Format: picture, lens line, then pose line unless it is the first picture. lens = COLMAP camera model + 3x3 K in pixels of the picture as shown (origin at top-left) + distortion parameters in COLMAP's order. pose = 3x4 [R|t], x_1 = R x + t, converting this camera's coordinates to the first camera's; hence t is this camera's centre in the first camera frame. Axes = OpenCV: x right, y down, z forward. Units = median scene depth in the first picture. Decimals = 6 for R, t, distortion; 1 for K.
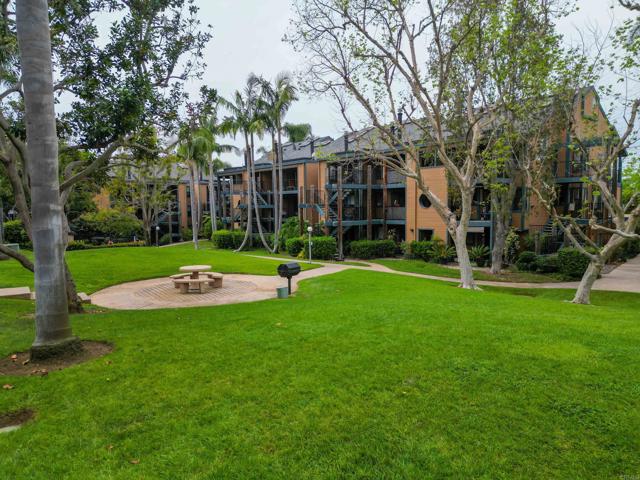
lens RADIAL K [[444.1, 0, 320.6], [0, 444.1, 242.3], [0, 0, 1]] dist [0.050740, -0.010450]
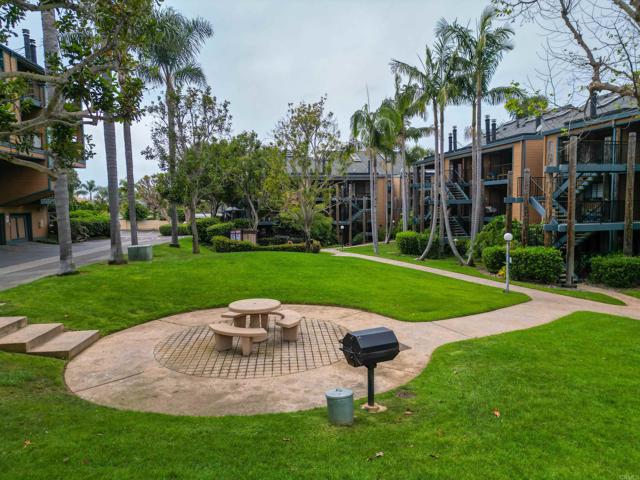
lens RADIAL K [[444.1, 0, 322.0], [0, 444.1, 241.2], [0, 0, 1]] dist [0.050740, -0.010450]
pose [[0.876705, 0.036012, -0.479678, 0.037939], [-0.032366, 0.999350, 0.015871, -0.019724], [0.479937, 0.001611, 0.877301, 0.241318]]
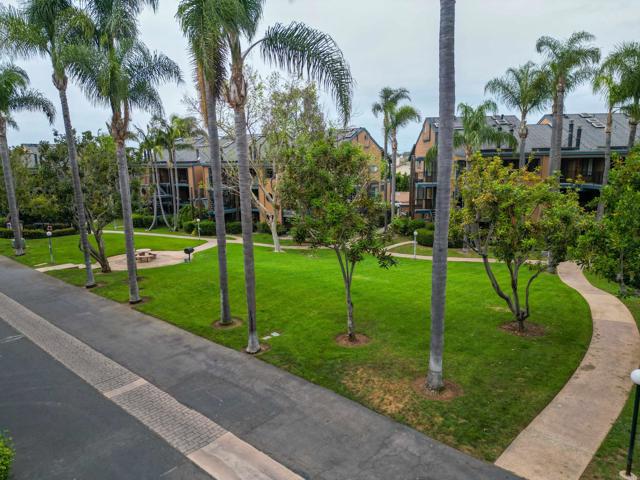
lens RADIAL K [[444.1, 0, 318.9], [0, 444.1, 239.0], [0, 0, 1]] dist [0.050740, -0.010450]
pose [[0.973252, -0.042934, 0.225691, 0.029284], [0.020375, 0.994642, 0.101348, -0.094506], [-0.228833, -0.094039, 0.968913, -0.610785]]
